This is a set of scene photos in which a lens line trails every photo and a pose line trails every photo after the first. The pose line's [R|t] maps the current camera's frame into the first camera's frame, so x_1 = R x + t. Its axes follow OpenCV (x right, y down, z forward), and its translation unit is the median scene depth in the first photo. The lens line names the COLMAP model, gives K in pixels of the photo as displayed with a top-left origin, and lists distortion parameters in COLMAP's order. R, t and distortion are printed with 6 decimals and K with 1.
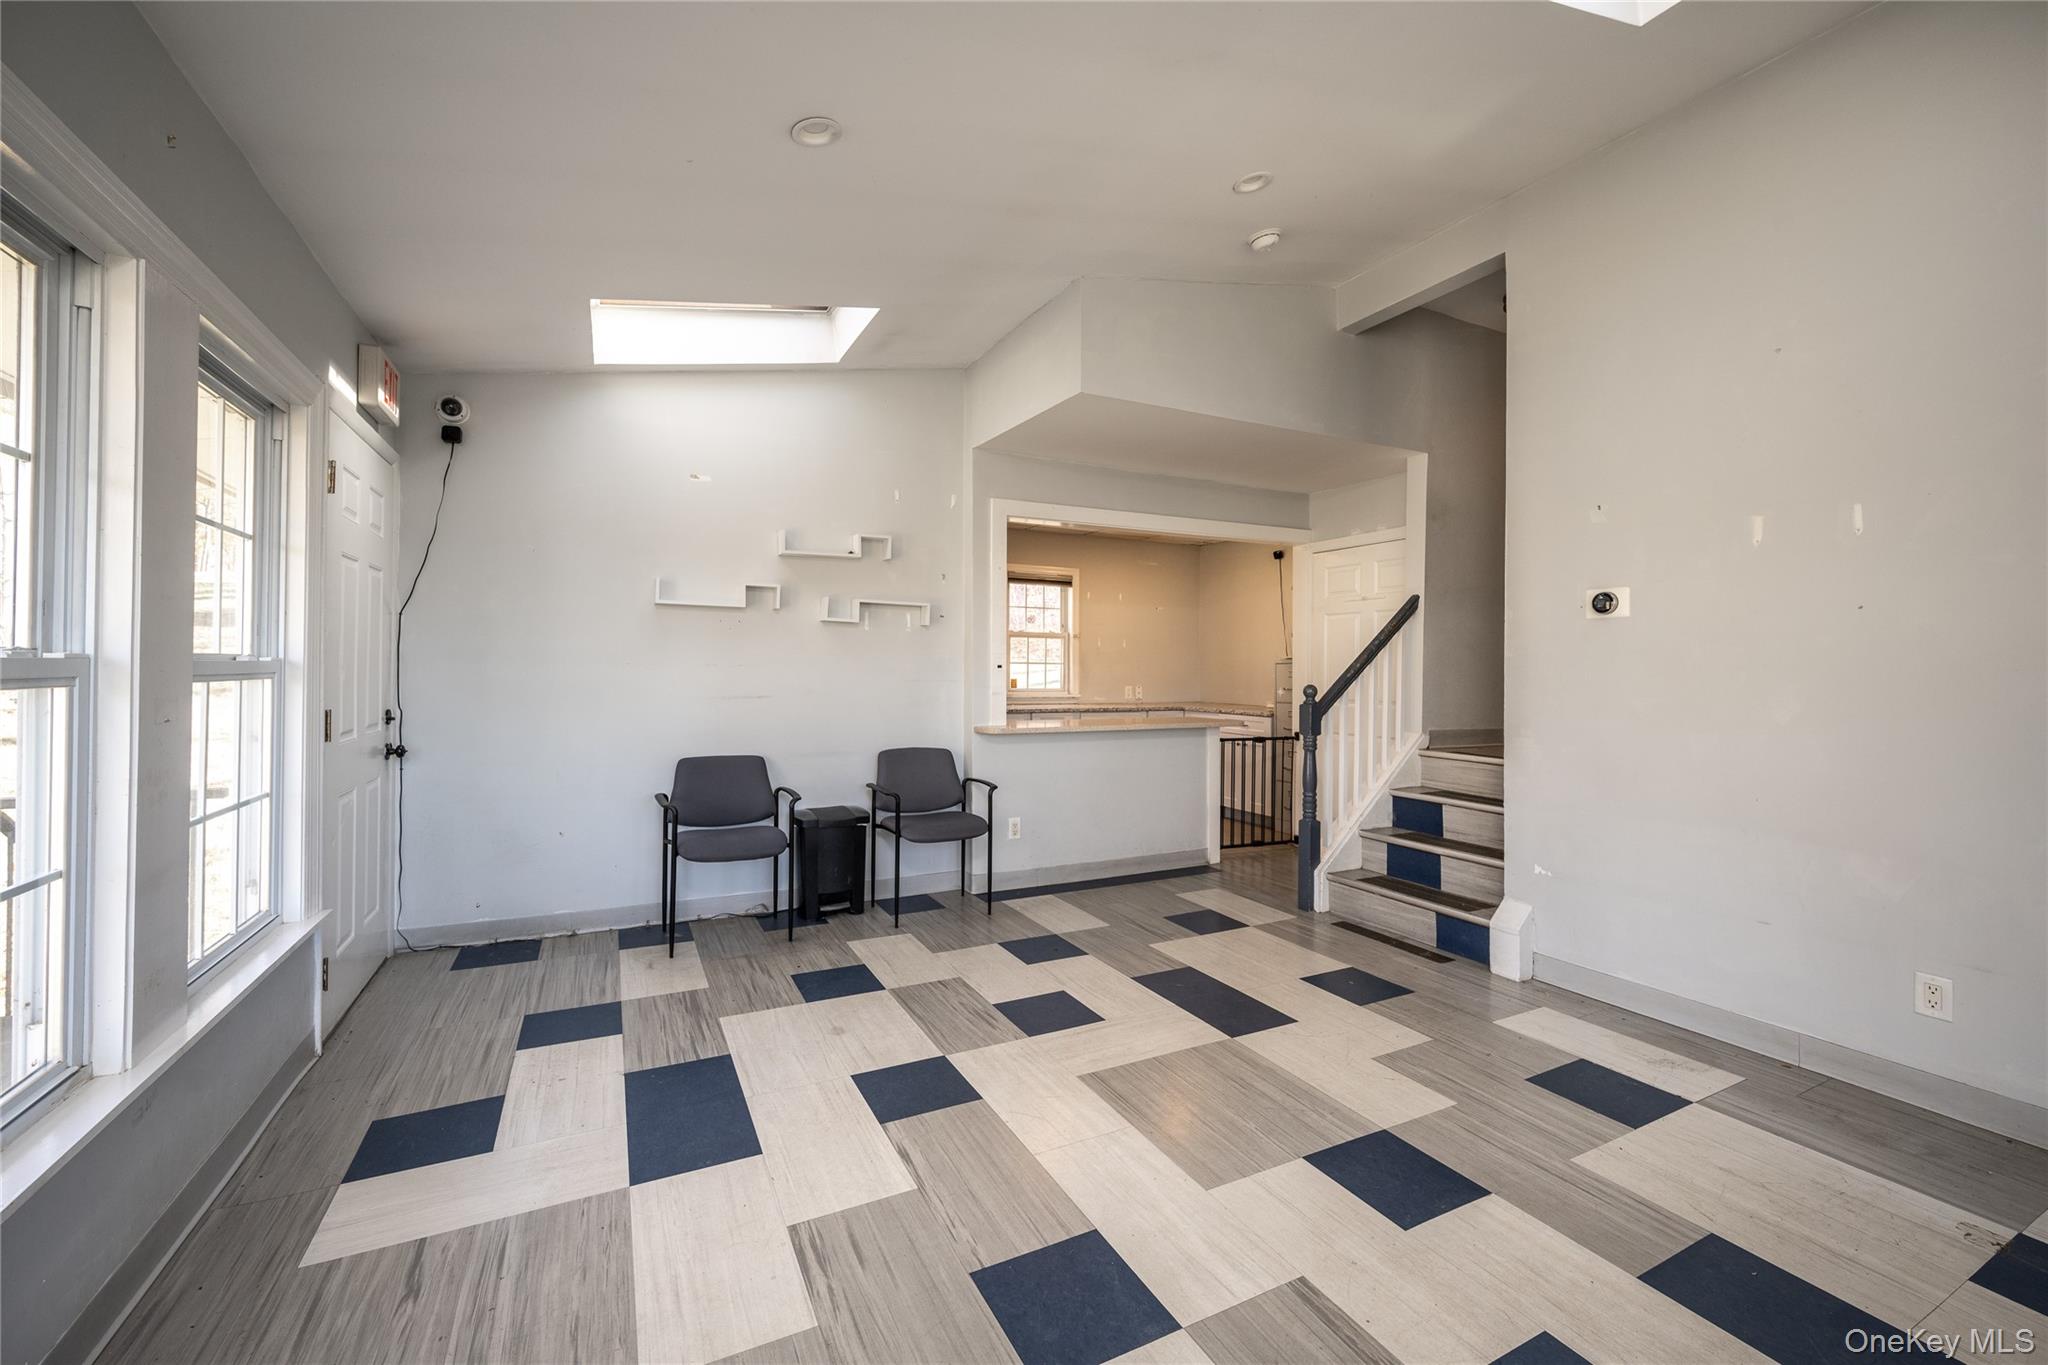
lens RADIAL K [[815.2, 0, 1024.0], [0, 815.2, 682.5], [0, 0, 1]] dist [-0.001052, 0.000096]
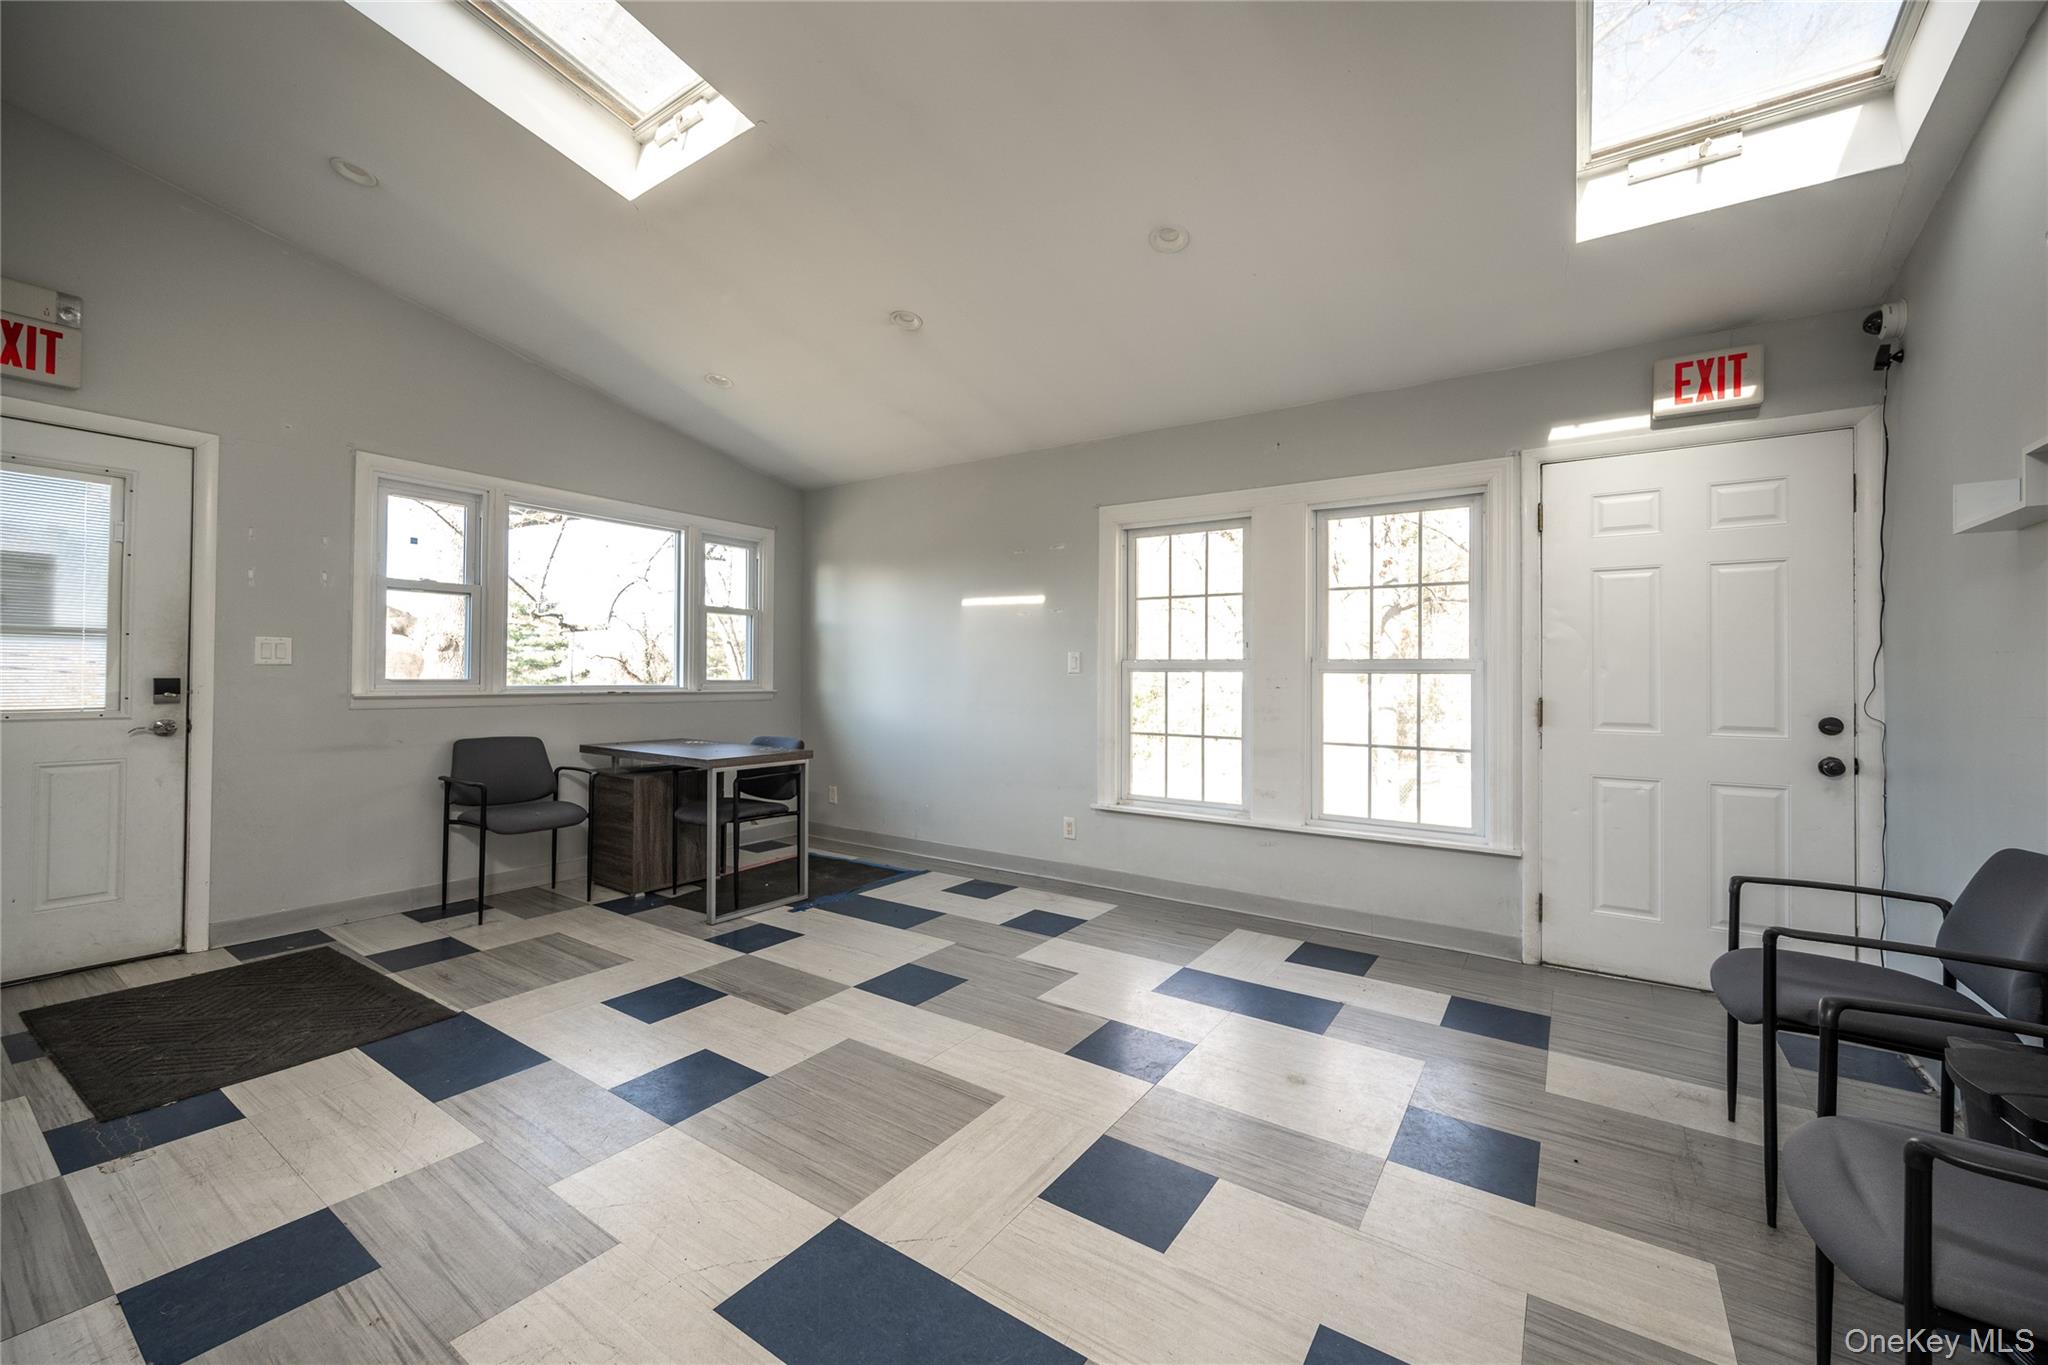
lens RADIAL K [[815.2, 0, 1024.0], [0, 815.2, 682.5], [0, 0, 1]] dist [-0.001052, 0.000096]
pose [[-0.877763, -0.016491, -0.478811, 0.336788], [-0.026802, 0.999533, 0.014707, 0.007193], [0.478345, 0.025742, -0.877795, 1.241750]]
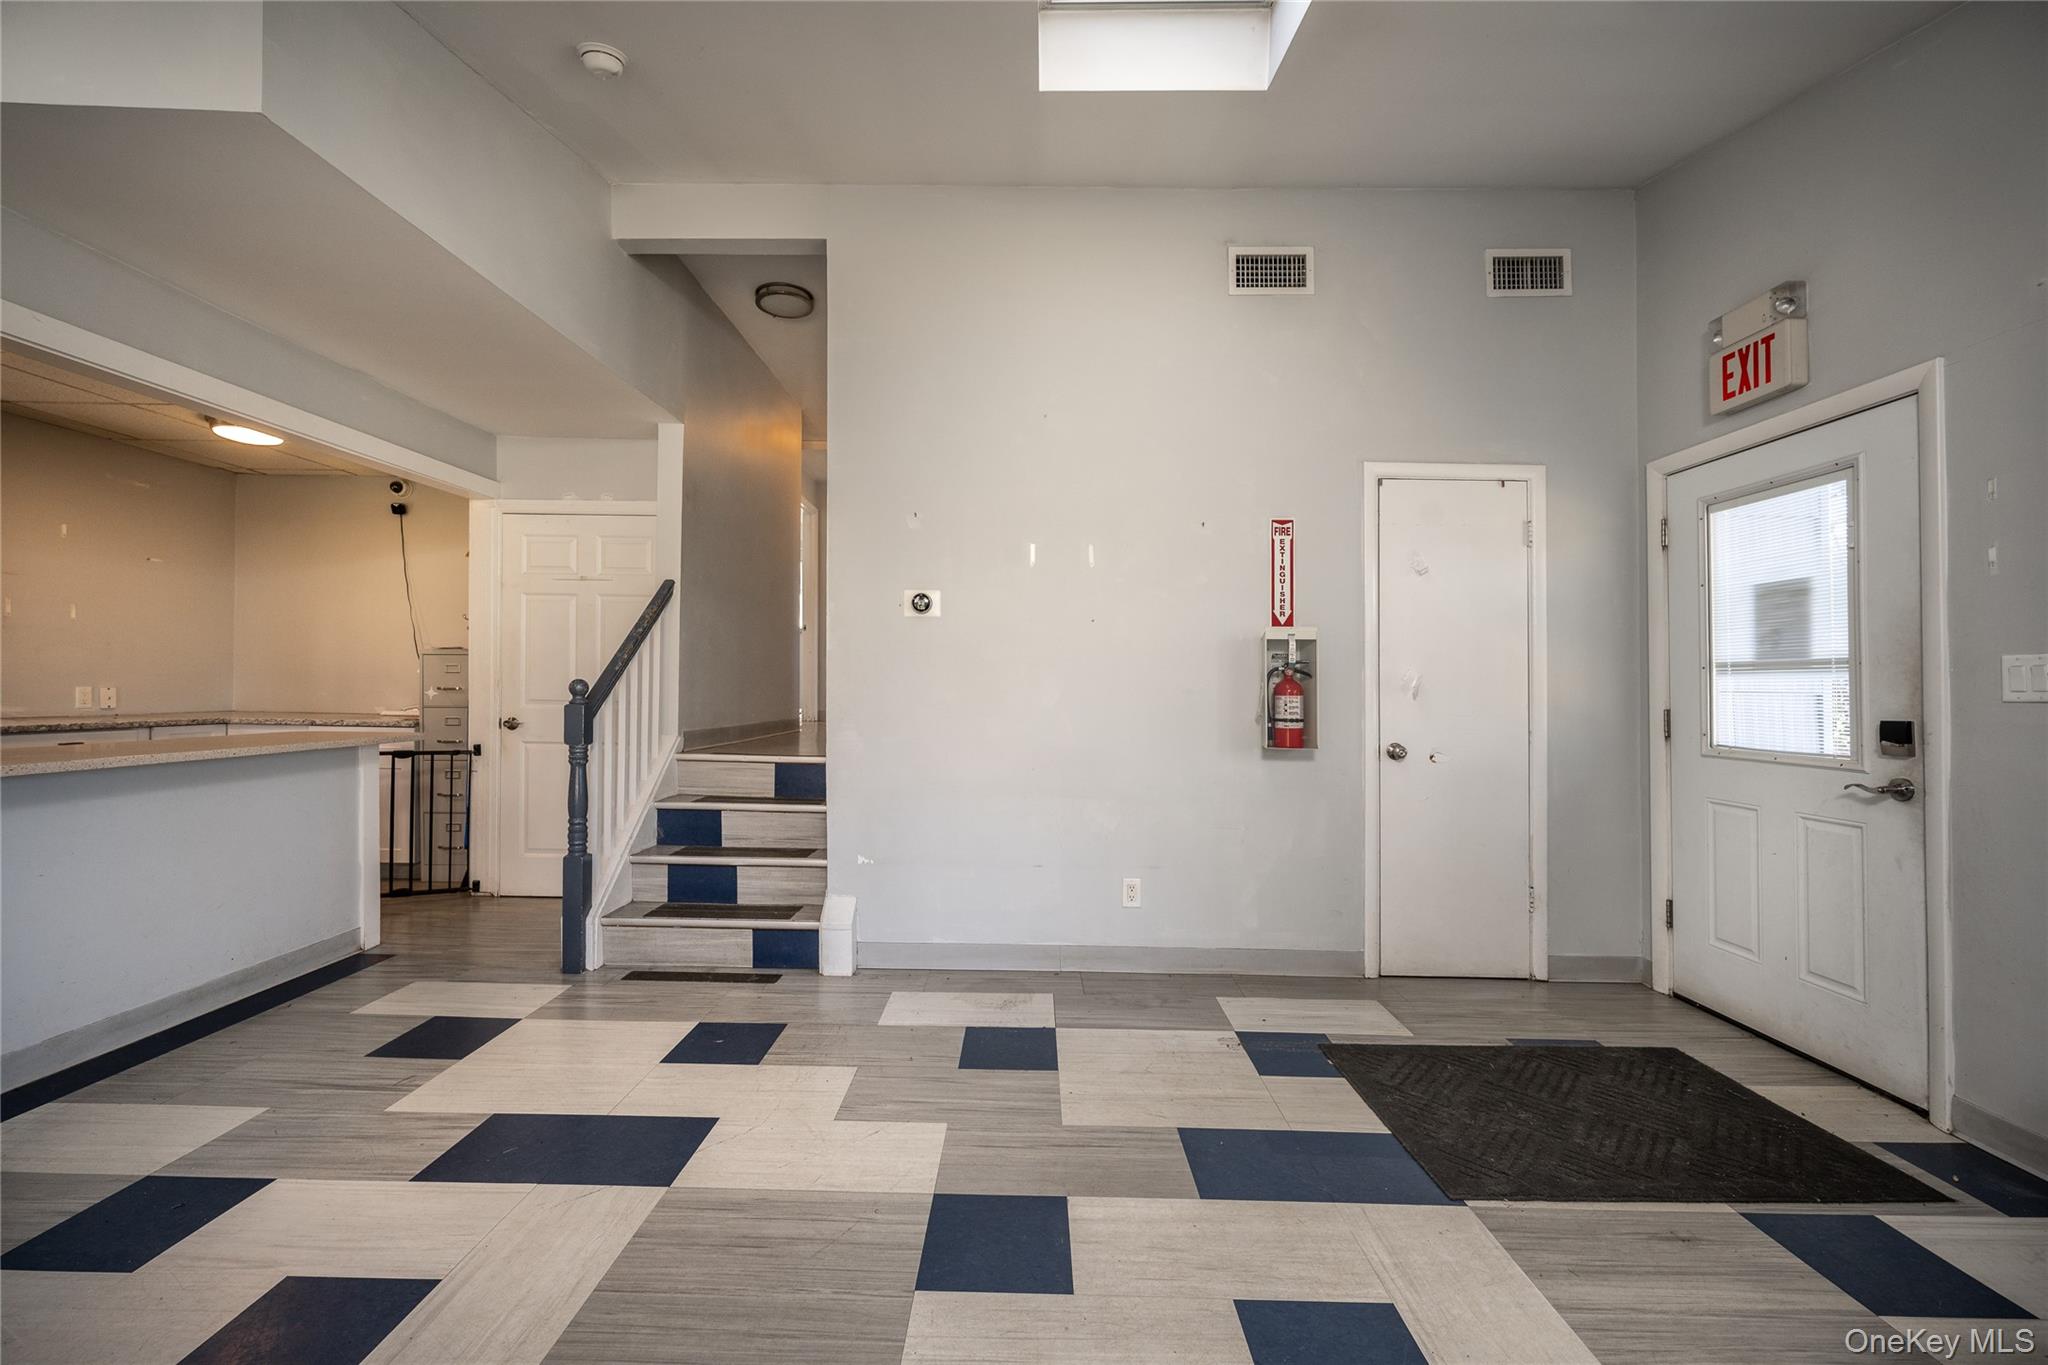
lens RADIAL K [[815.2, 0, 1024.0], [0, 815.2, 682.5], [0, 0, 1]] dist [-0.001052, 0.000096]
pose [[0.465476, 0.004272, 0.885050, -0.164558], [0.001291, 0.999984, -0.005505, 0.013271], [-0.885059, 0.003705, 0.465463, 0.322074]]
